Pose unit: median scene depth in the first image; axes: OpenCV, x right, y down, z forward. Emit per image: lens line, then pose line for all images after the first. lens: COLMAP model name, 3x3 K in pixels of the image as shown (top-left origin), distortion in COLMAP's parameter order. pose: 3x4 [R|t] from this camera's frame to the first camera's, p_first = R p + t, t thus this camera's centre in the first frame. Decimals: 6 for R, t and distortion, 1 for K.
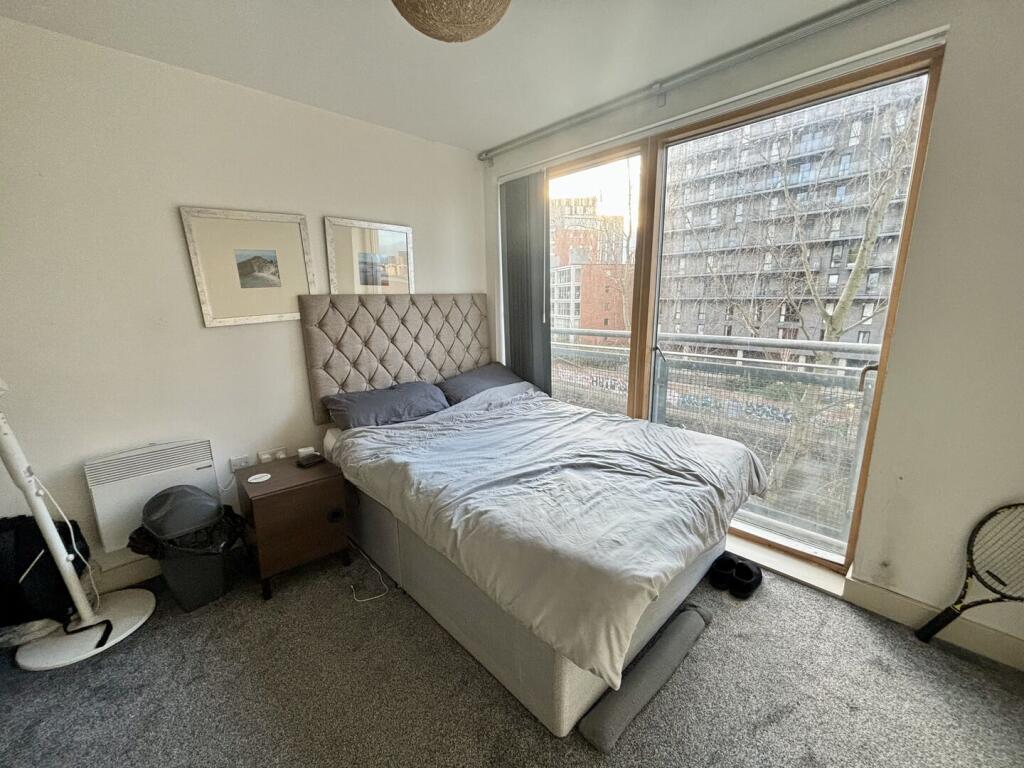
lens RADIAL K [[409.7, 0, 533.8], [0, 409.7, 386.4], [0, 0, 1]] dist [0.000899, -0.002273]
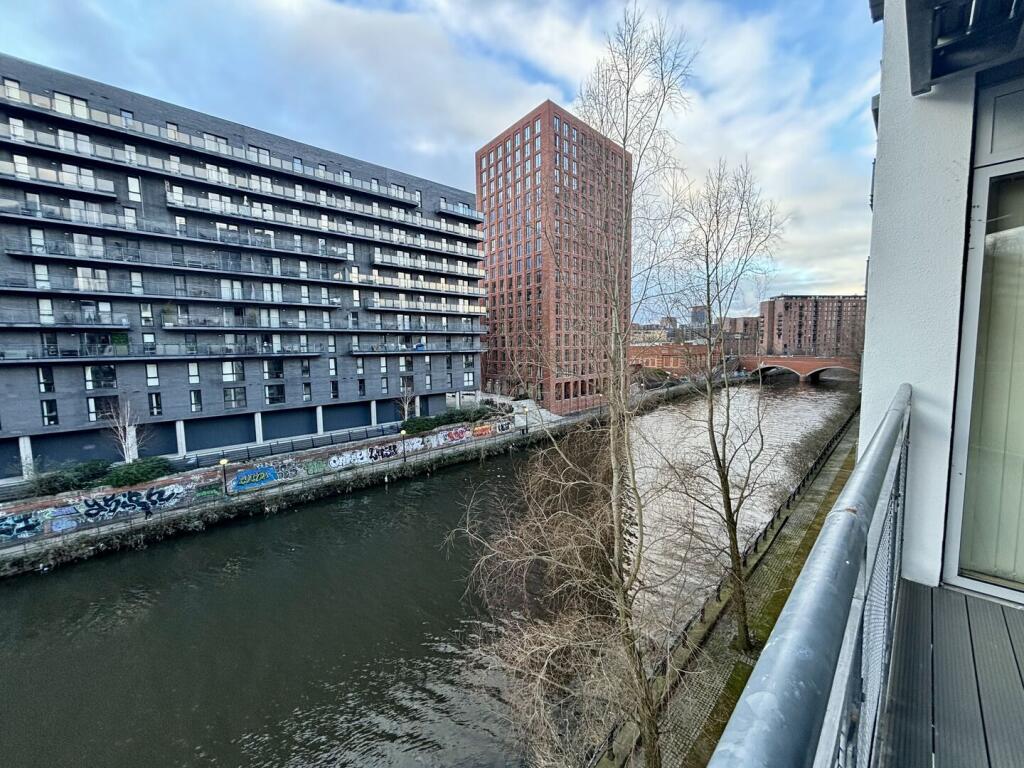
lens RADIAL K [[409.7, 0, 518.7], [0, 409.7, 381.3], [0, 0, 1]] dist [0.000899, -0.002273]
pose [[0.010292, -0.069035, 0.997561, -0.176759], [0.227310, 0.971658, 0.064897, -0.040036], [-0.973768, 0.226088, 0.025693, 0.194549]]
